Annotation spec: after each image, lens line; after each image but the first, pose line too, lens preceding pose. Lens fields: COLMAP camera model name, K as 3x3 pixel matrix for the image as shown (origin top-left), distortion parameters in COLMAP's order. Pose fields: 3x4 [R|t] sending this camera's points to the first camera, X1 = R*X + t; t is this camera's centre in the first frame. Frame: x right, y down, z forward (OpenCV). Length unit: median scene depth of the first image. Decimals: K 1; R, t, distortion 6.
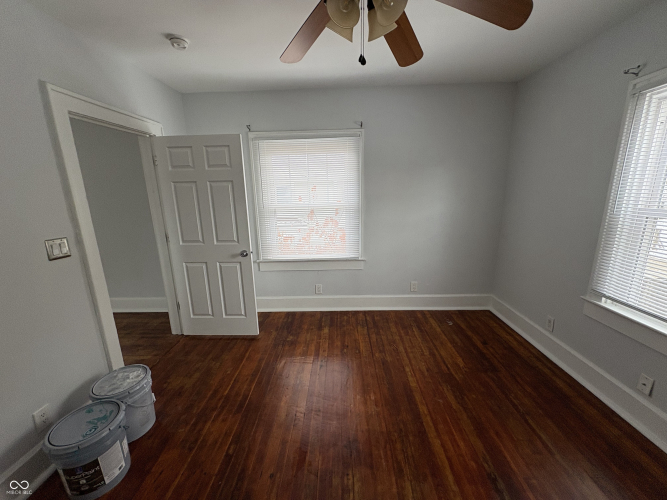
lens RADIAL K [[262.0, 0, 333.5], [0, 262.0, 250.0], [0, 0, 1]] dist [0.000624, -0.000104]
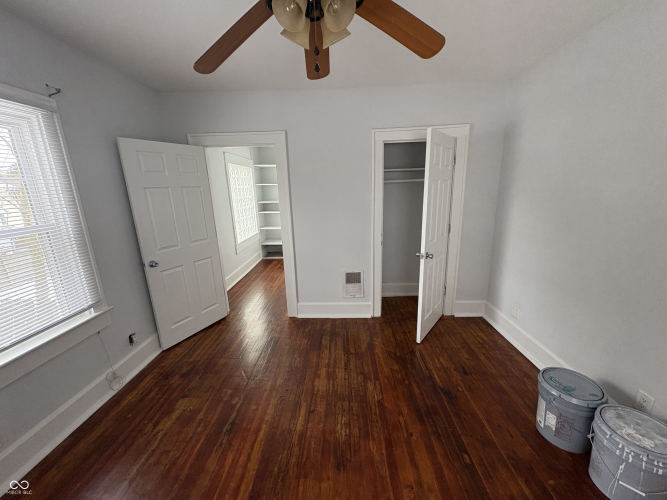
lens RADIAL K [[262.0, 0, 333.5], [0, 262.0, 250.0], [0, 0, 1]] dist [0.000624, -0.000104]
pose [[-0.998963, 0.042160, 0.017199, 0.052496], [0.045345, 0.886779, 0.459964, -0.400172], [0.004141, 0.460266, -0.887771, 1.576796]]
